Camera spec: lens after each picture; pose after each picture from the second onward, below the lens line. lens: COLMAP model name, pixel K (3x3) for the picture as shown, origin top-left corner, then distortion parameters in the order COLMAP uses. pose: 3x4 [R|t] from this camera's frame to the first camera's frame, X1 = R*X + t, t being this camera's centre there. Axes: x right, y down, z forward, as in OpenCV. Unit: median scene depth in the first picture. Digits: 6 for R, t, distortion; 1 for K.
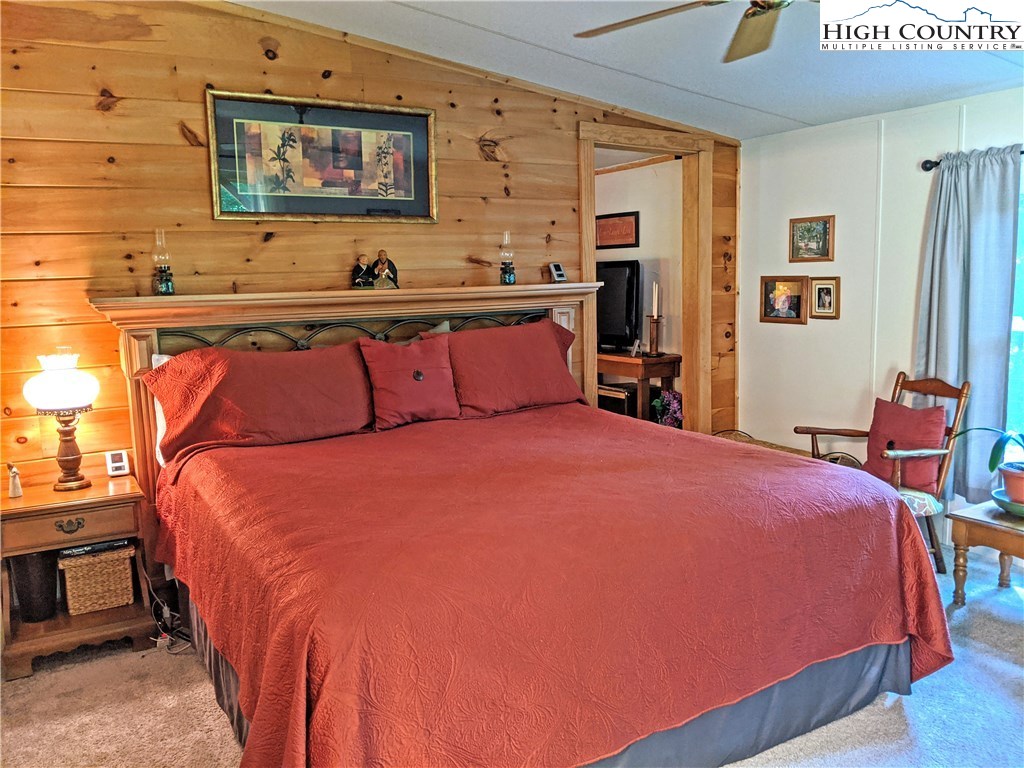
lens RADIAL K [[814.0, 0, 516.4], [0, 814.0, 385.3], [0, 0, 1]] dist [0.099065, -0.196101]
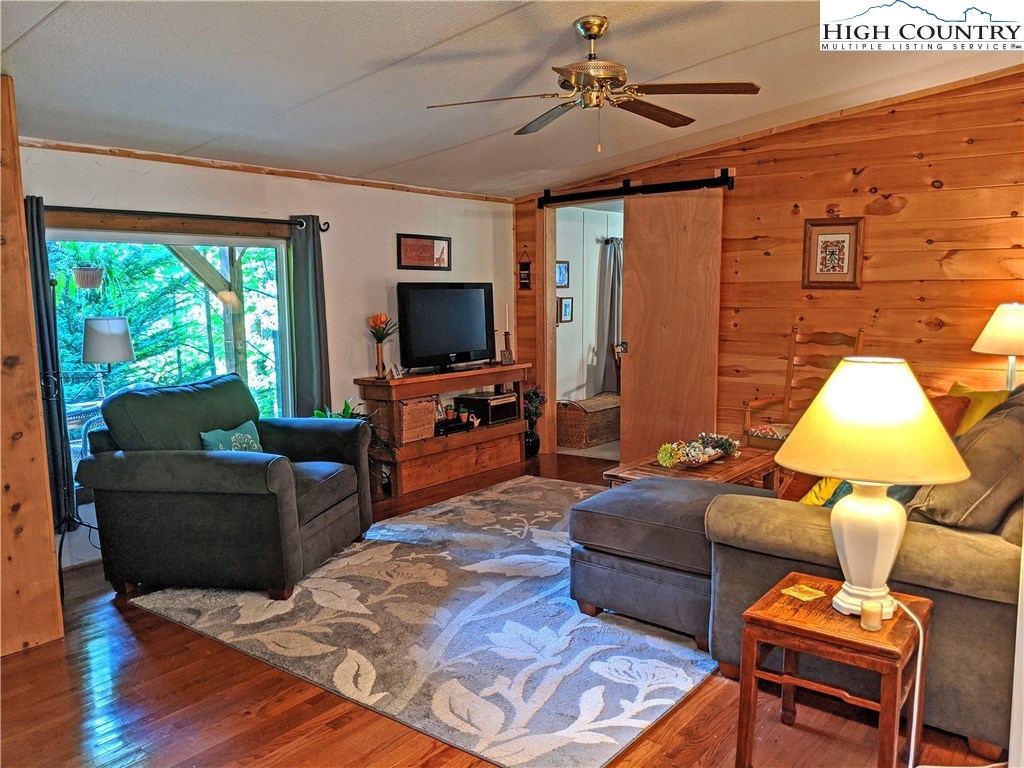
lens RADIAL K [[814.0, 0, 516.4], [0, 814.0, 385.3], [0, 0, 1]] dist [0.099065, -0.196101]
pose [[-0.392204, -0.077621, 0.916597, -0.886767], [0.147251, 0.978286, 0.145853, -0.165920], [-0.908016, 0.192174, -0.372258, 1.355875]]
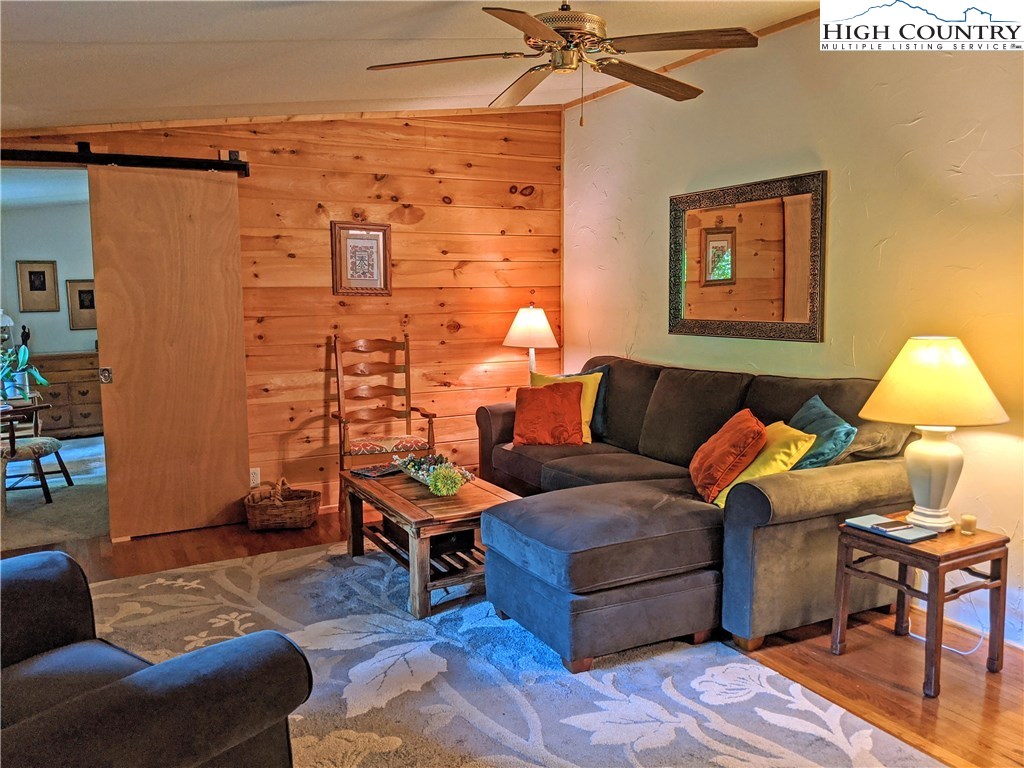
lens RADIAL K [[814.0, 0, 516.4], [0, 814.0, 385.3], [0, 0, 1]] dist [0.099065, -0.196101]
pose [[-0.999077, 0.036875, 0.022042, -0.489839], [0.041204, 0.967692, 0.248746, -0.195770], [-0.012157, 0.249425, -0.968318, 1.510828]]
